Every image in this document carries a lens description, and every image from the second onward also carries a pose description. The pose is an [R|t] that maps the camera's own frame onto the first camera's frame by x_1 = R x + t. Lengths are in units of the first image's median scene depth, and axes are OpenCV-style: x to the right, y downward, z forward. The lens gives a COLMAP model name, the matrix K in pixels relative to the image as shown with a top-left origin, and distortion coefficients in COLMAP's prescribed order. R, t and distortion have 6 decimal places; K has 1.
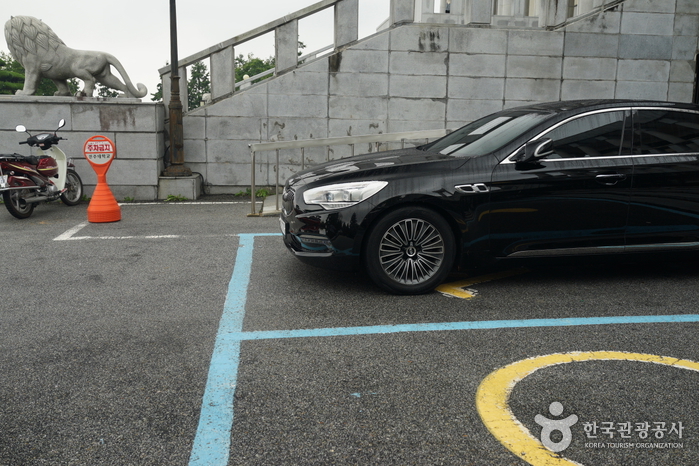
lens RADIAL K [[639.2, 0, 349.5], [0, 639.2, 233.0], [0, 0, 1]] dist [0.000980, 0.004227]
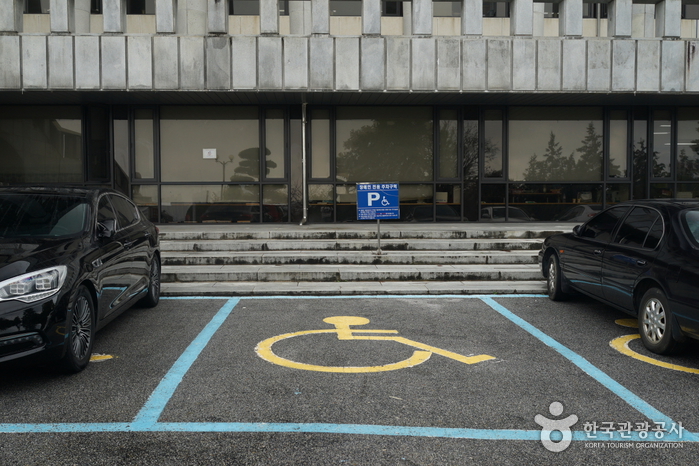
lens RADIAL K [[639.2, 0, 349.5], [0, 639.2, 233.0], [0, 0, 1]] dist [0.000980, 0.004227]
pose [[0.129515, -0.072445, 0.988928, -1.177444], [0.194089, 0.979888, 0.046364, -0.115360], [-0.972397, 0.185935, 0.140971, 0.560795]]
